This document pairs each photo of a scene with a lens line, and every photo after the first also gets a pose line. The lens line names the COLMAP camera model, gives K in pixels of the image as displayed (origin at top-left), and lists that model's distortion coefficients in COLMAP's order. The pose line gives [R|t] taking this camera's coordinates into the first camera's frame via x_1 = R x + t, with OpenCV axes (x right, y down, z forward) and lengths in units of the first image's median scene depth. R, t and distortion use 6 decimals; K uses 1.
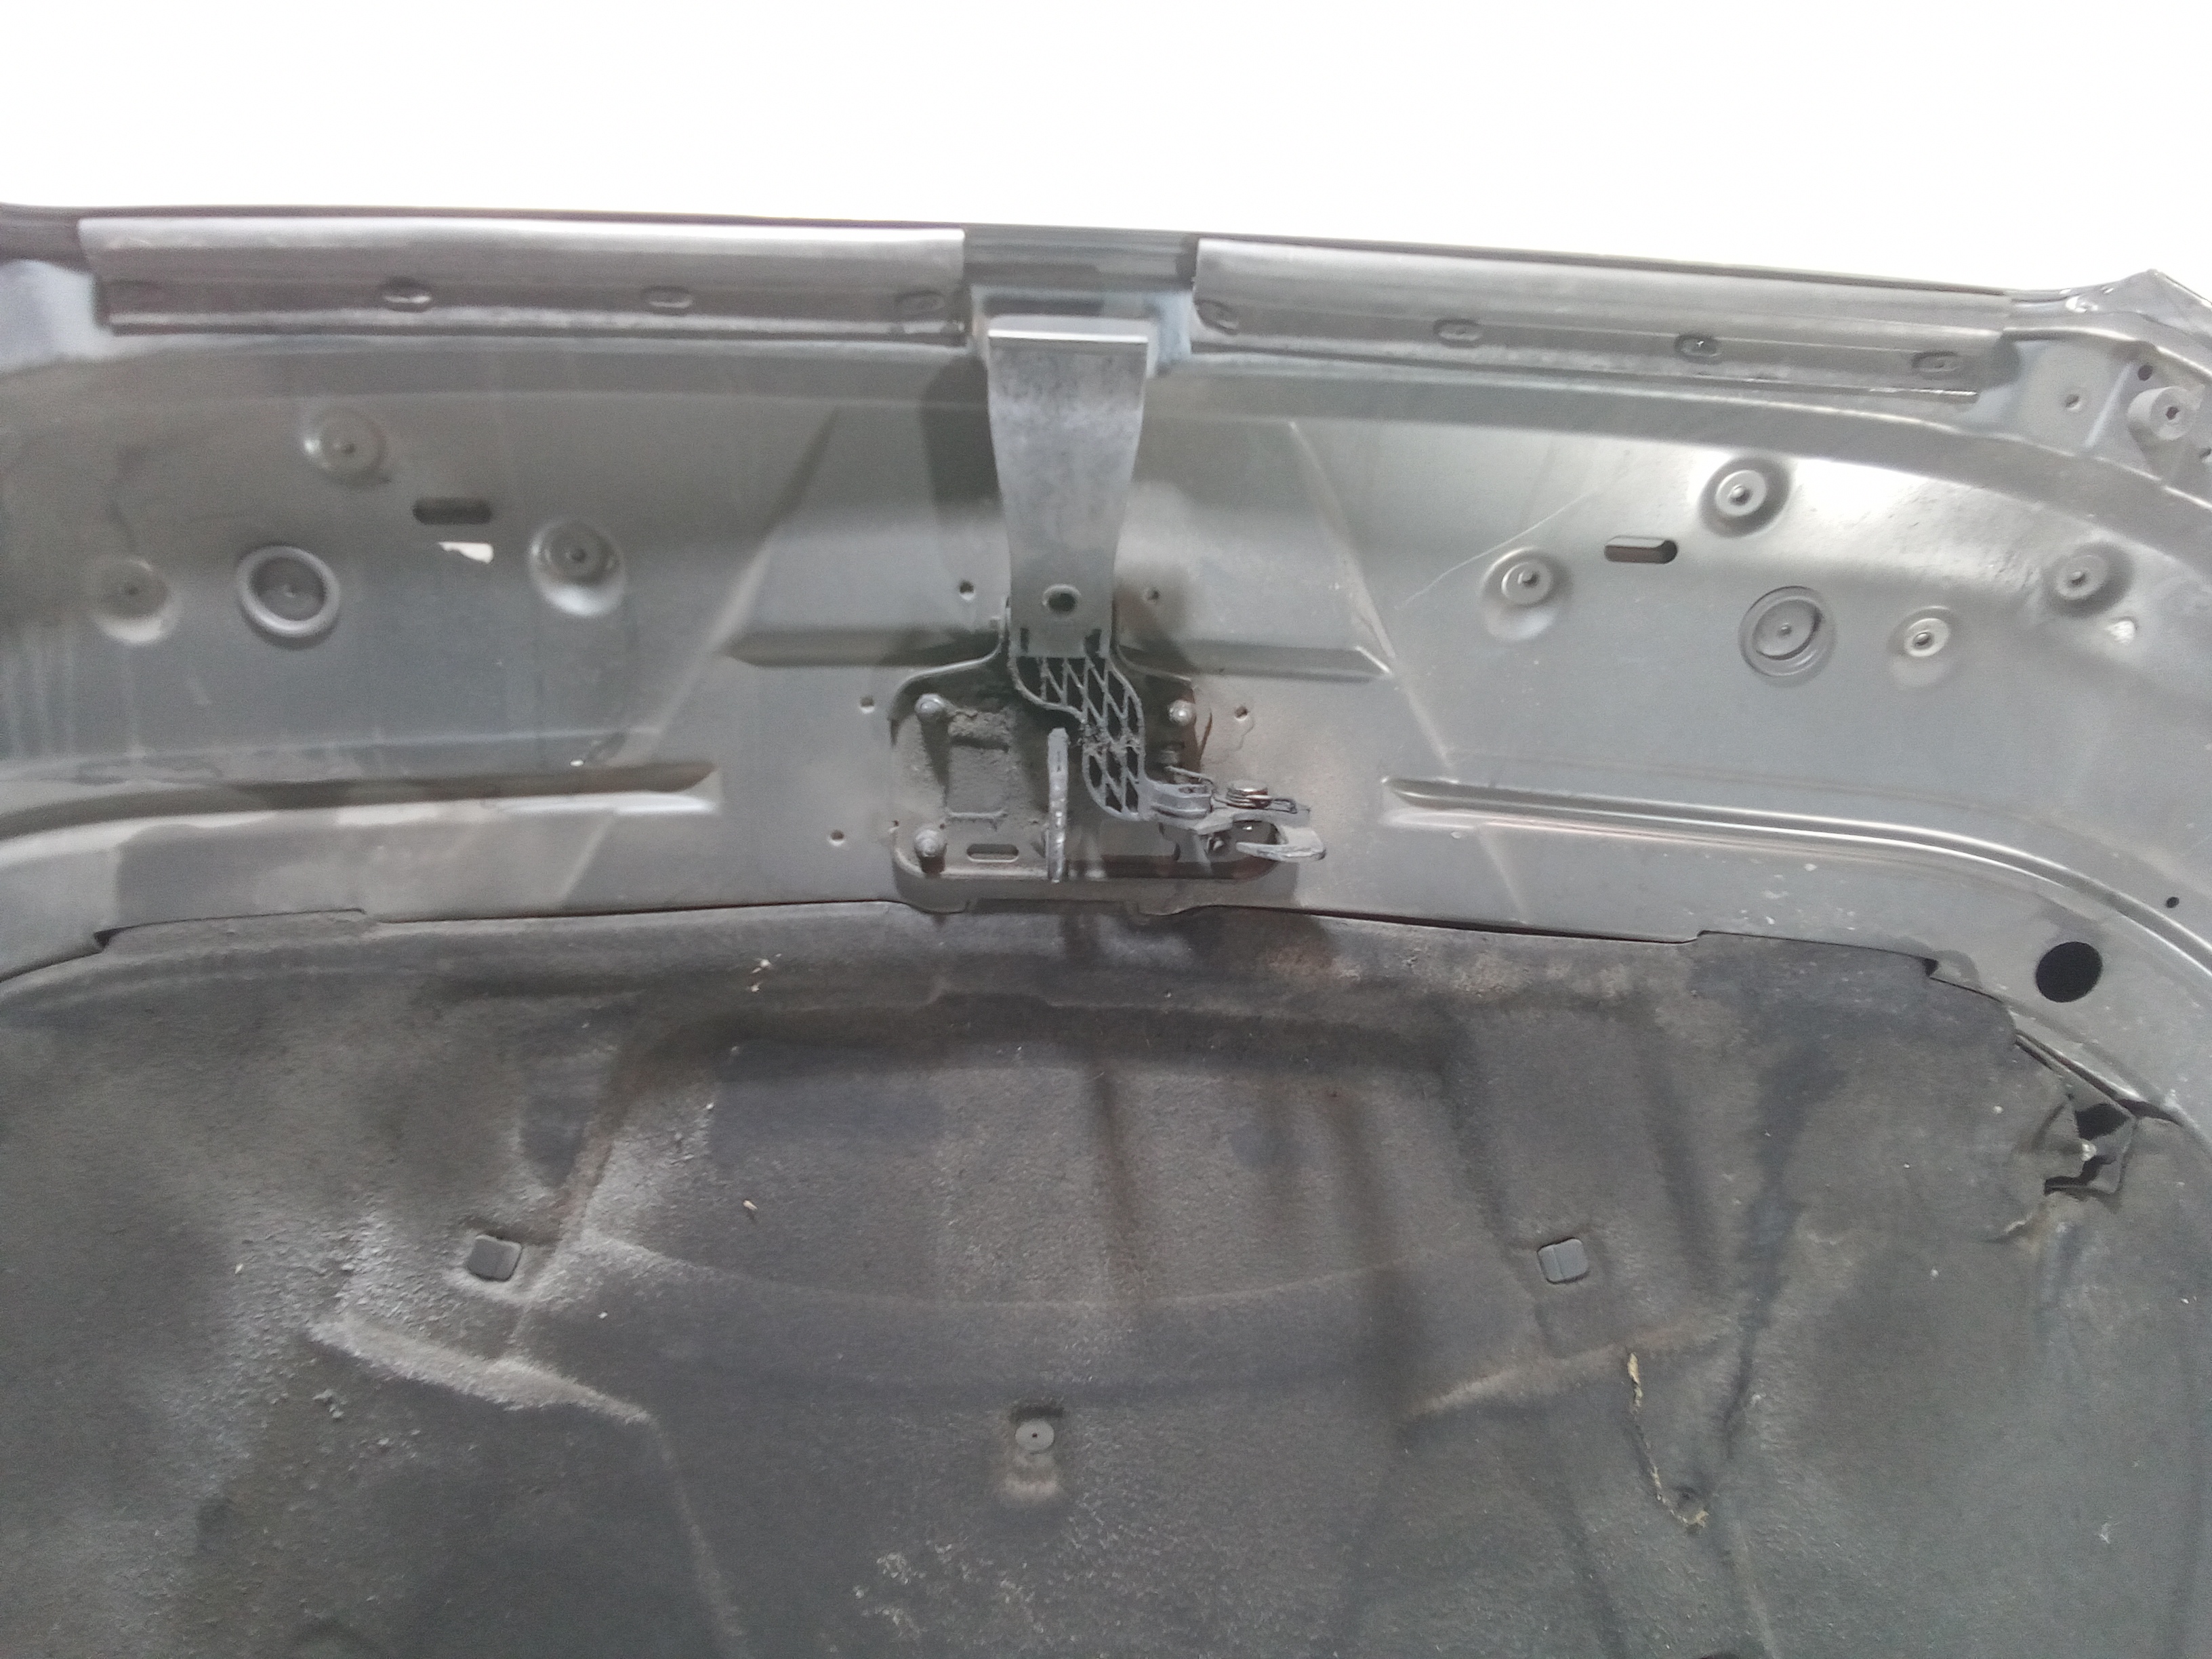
lens RADIAL K [[1515.8, 0, 1106.0], [0, 1515.8, 829.5], [0, 0, 1]] dist [0.067475, -0.081570]
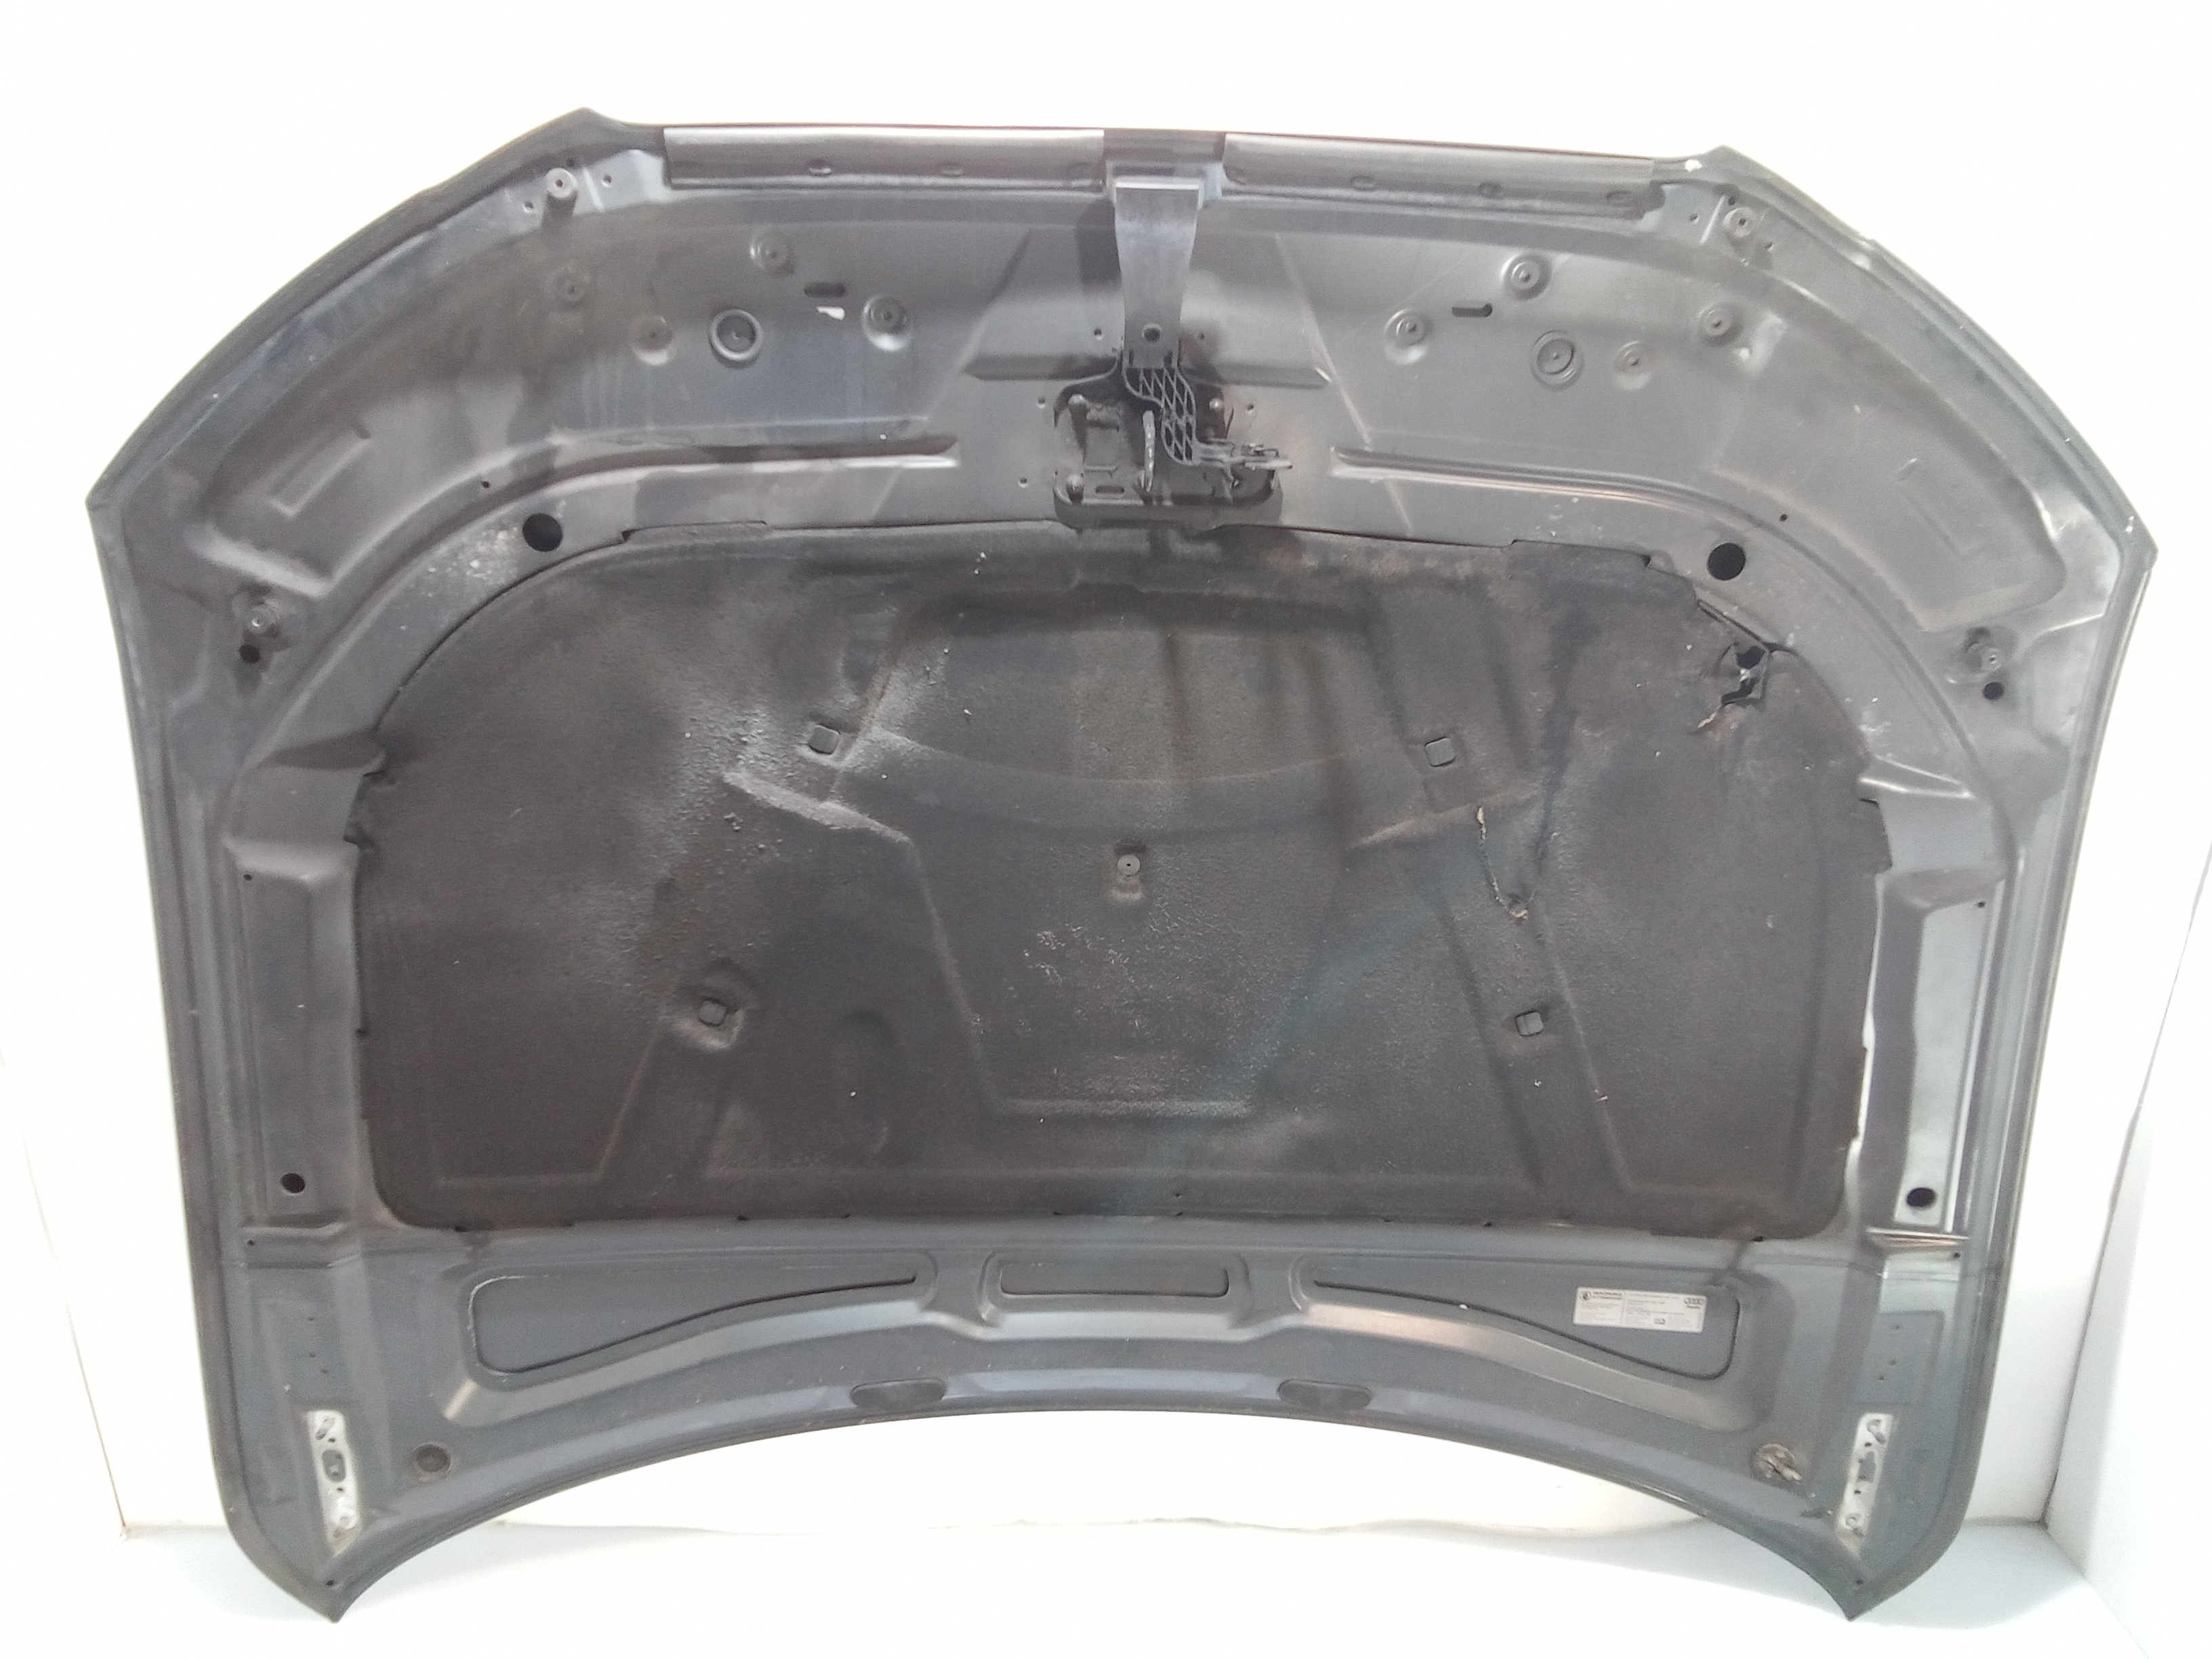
lens RADIAL K [[1513.0, 0, 1111.2], [0, 1513.0, 829.2], [0, 0, 1]] dist [0.100815, -0.161905]
pose [[0.999734, -0.000614, -0.023035, -0.029959], [0.001761, 0.998758, 0.049796, 0.299606], [0.022976, -0.049823, 0.998494, -0.745438]]
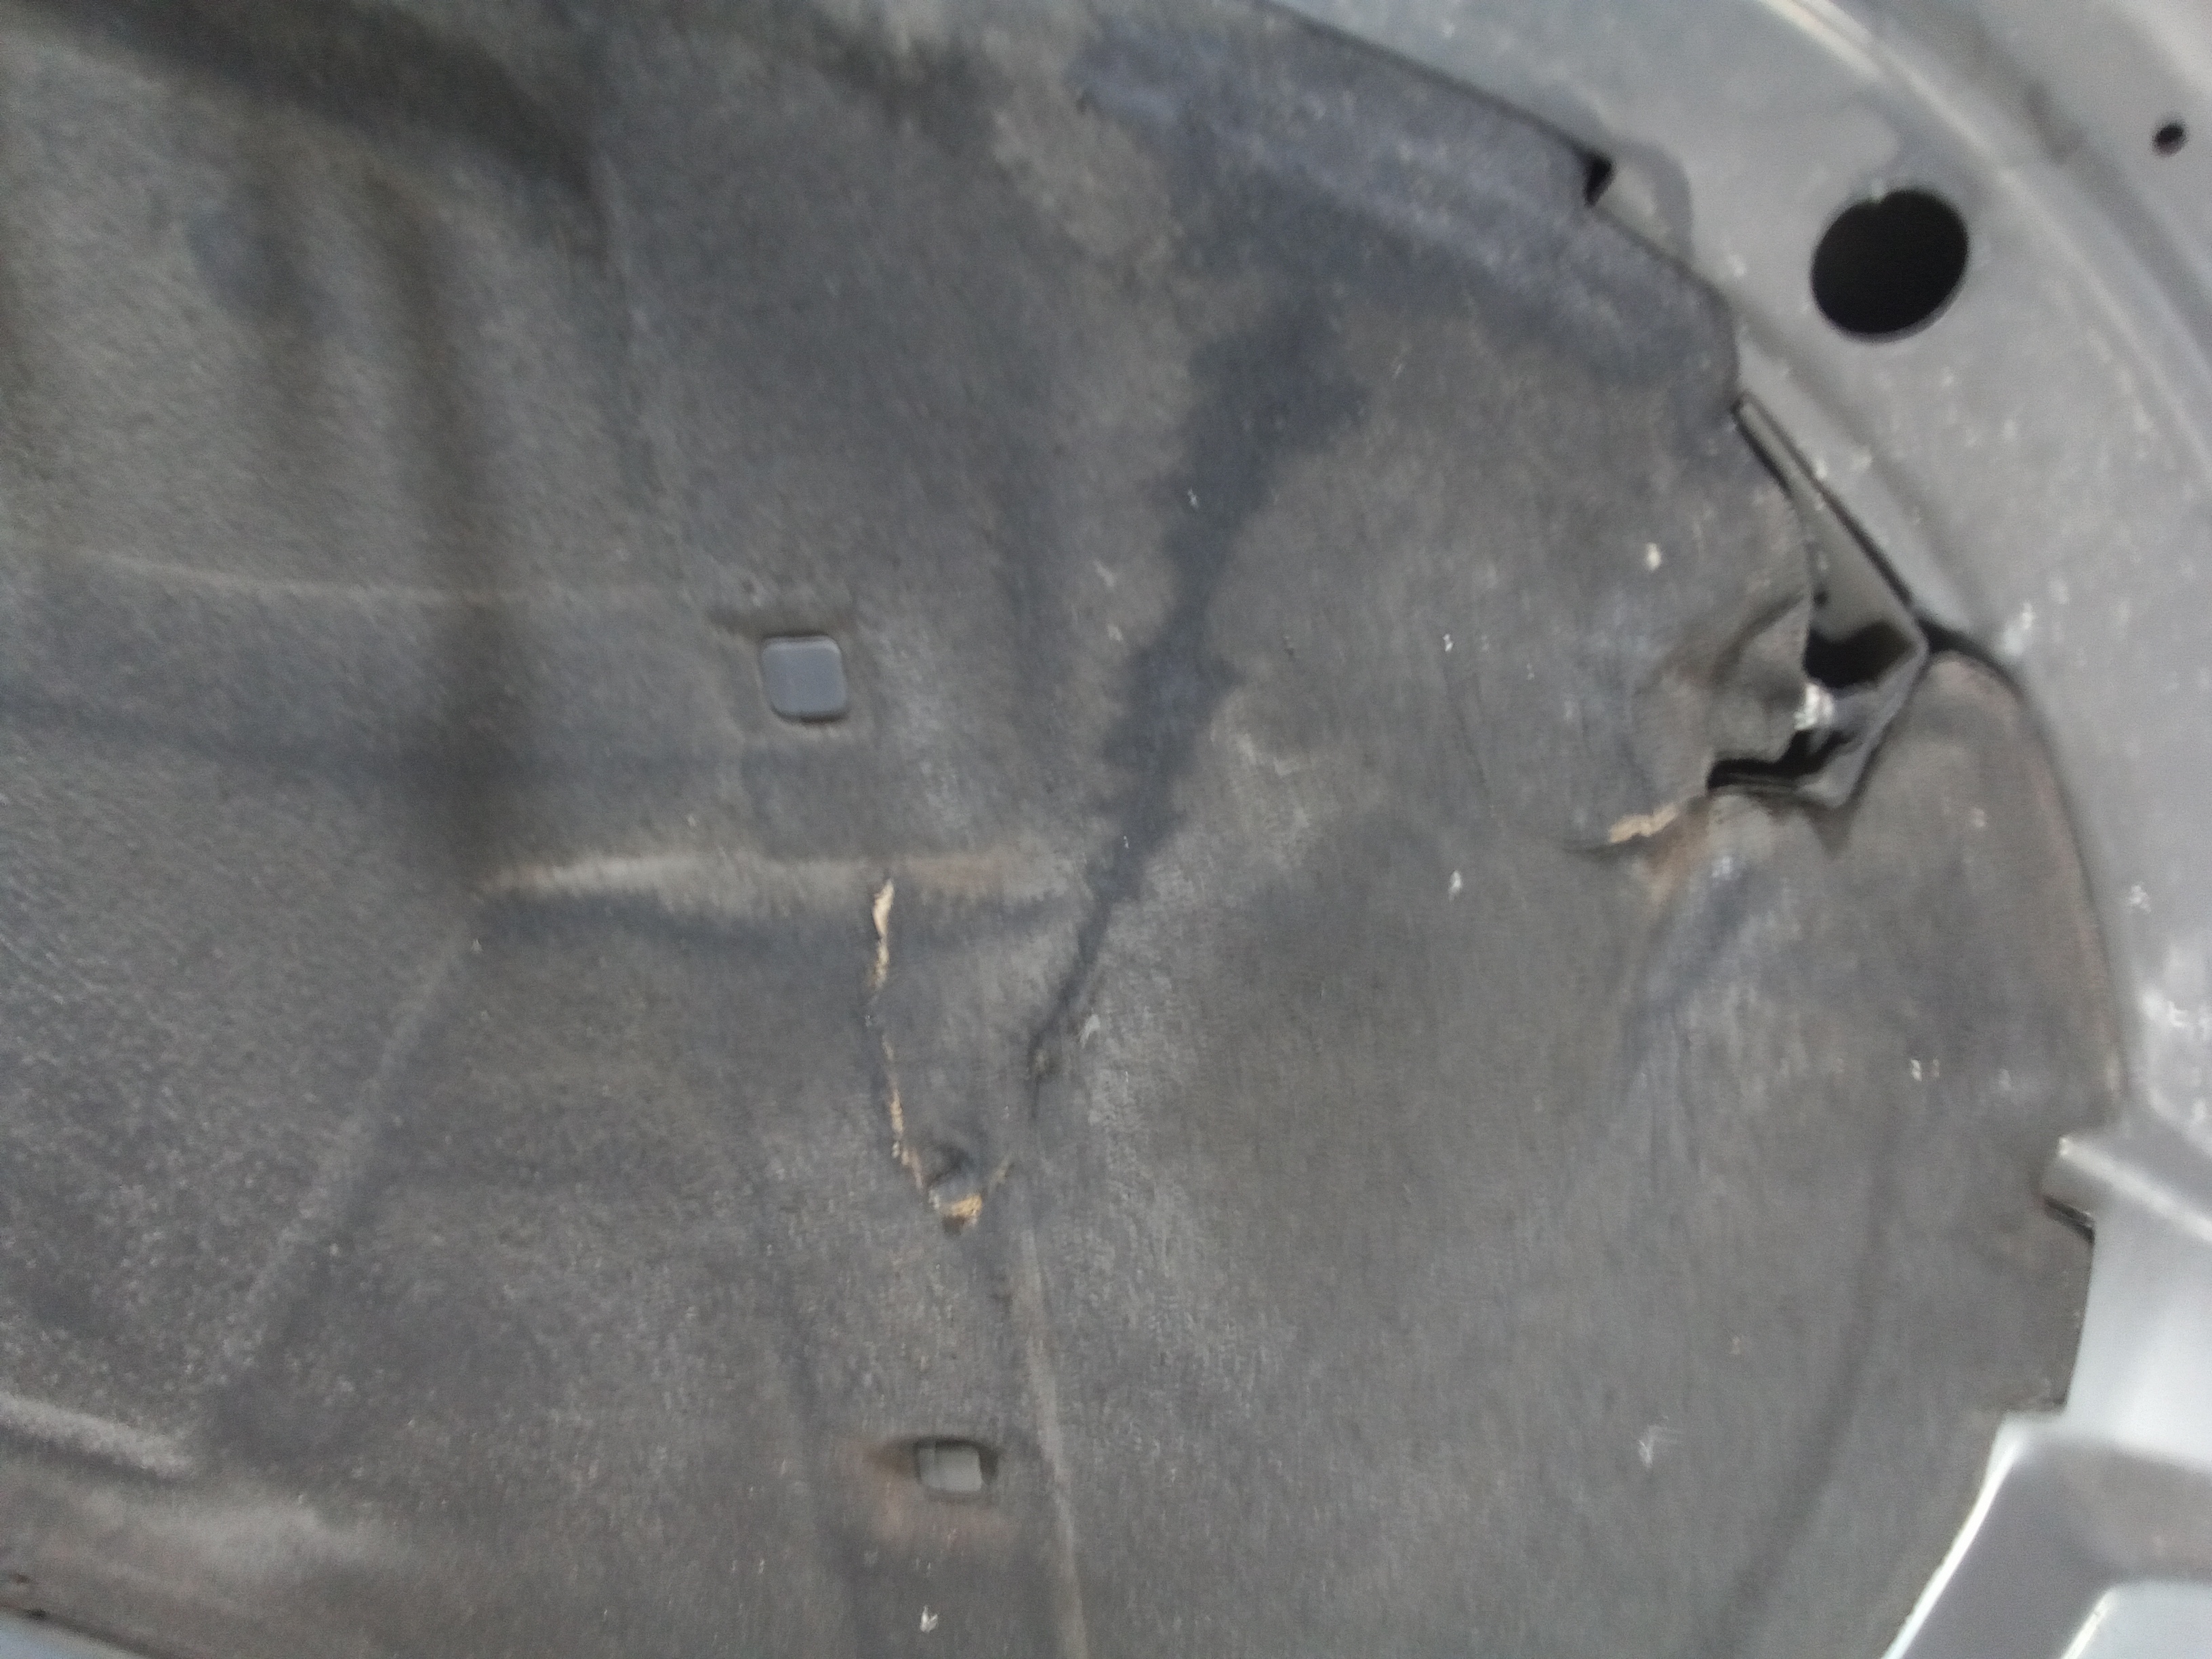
lens RADIAL K [[1515.8, 0, 1106.0], [0, 1515.8, 829.5], [0, 0, 1]] dist [0.067475, -0.081570]
pose [[0.958934, 0.281914, -0.031145, 0.456545], [-0.274836, 0.950717, 0.143534, 0.240945], [0.070074, -0.129080, 0.989155, 0.508147]]
